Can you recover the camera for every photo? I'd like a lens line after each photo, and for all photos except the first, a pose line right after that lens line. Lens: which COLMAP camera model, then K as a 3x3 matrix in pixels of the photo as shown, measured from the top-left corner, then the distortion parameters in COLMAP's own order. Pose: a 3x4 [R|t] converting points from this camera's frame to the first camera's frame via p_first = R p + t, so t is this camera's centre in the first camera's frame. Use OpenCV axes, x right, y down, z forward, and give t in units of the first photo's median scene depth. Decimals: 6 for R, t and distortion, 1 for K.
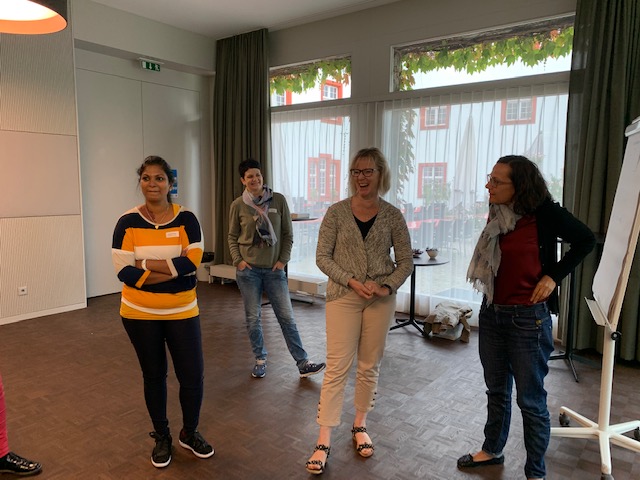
lens RADIAL K [[485.5, 0, 329.6], [0, 485.5, 240.3], [0, 0, 1]] dist [0.046624, -0.029800]
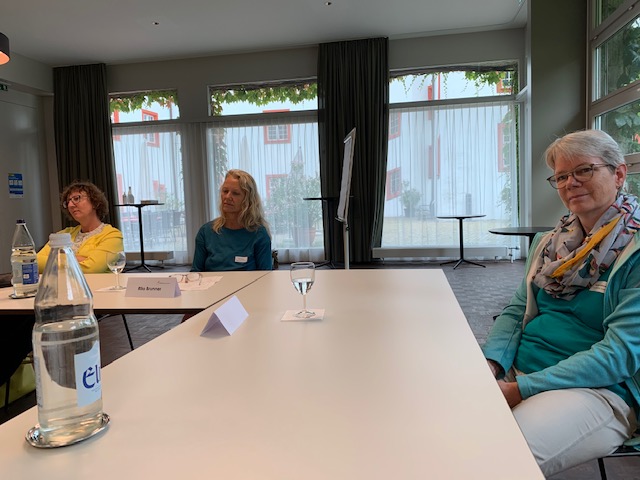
lens RADIAL K [[485.5, 0, 324.6], [0, 485.5, 236.5], [0, 0, 1]] dist [0.046624, -0.029800]
pose [[0.896603, -0.074074, 0.436596, -0.229203], [0.095192, 0.995102, -0.026656, 0.129574], [-0.432483, 0.065460, 0.899263, -0.446217]]
